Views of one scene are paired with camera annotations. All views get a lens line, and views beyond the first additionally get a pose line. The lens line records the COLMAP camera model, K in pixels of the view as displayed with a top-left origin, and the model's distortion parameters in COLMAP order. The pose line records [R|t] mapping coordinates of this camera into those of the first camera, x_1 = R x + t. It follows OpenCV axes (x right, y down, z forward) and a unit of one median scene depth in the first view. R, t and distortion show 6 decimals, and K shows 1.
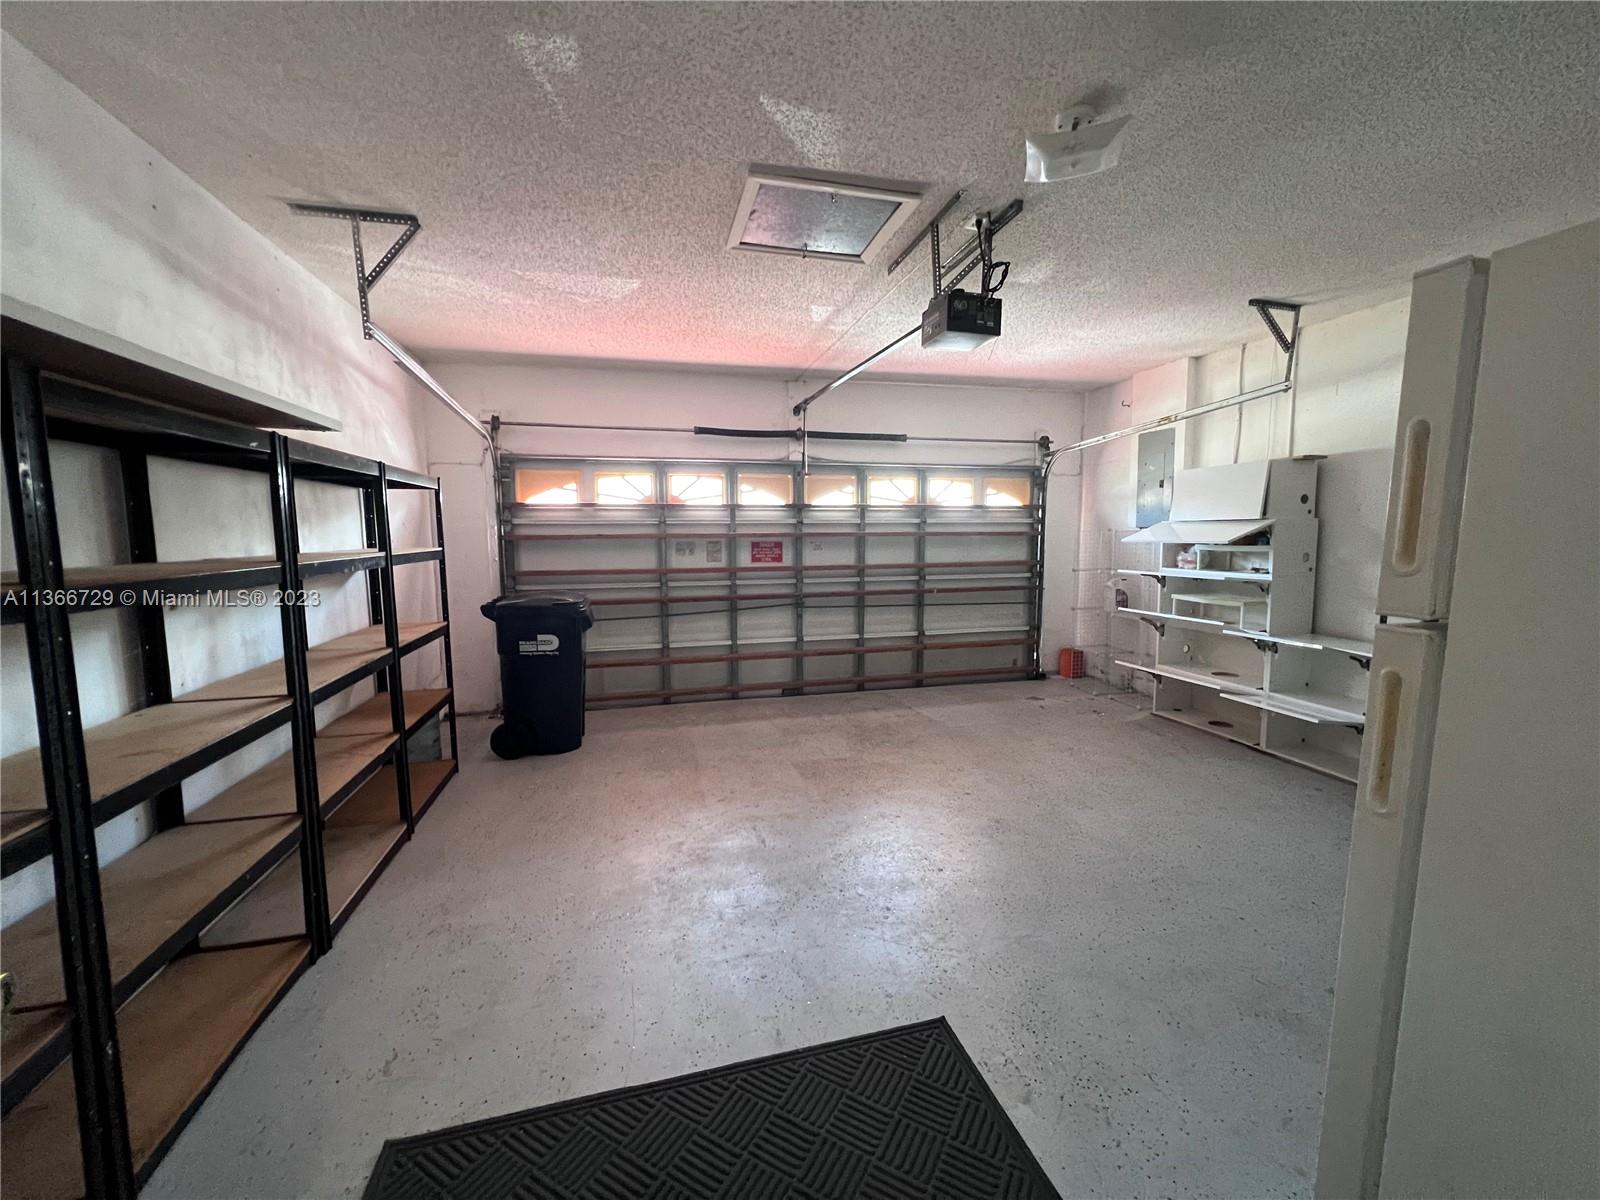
lens RADIAL K [[638.0, 0, 802.6], [0, 638.0, 599.7], [0, 0, 1]] dist [-0.005728, 0.000898]
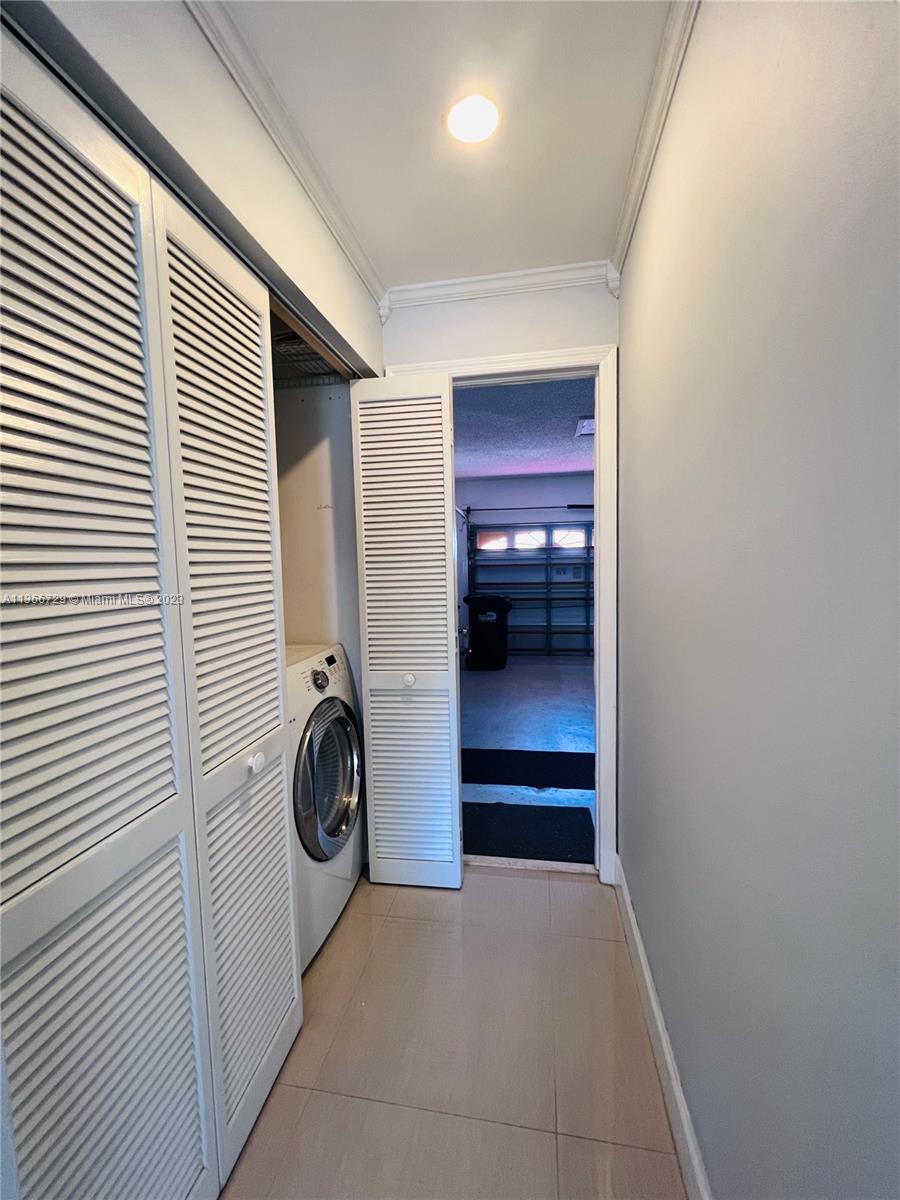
lens RADIAL K [[478.5, 0, 450.9], [0, 478.5, 600.0], [0, 0, 1]] dist [-0.005728, 0.000898]
pose [[0.903142, 0.021389, -0.428808, 0.124970], [-0.028274, 0.999553, -0.009692, 0.025728], [0.428409, 0.020877, 0.903344, -0.389278]]
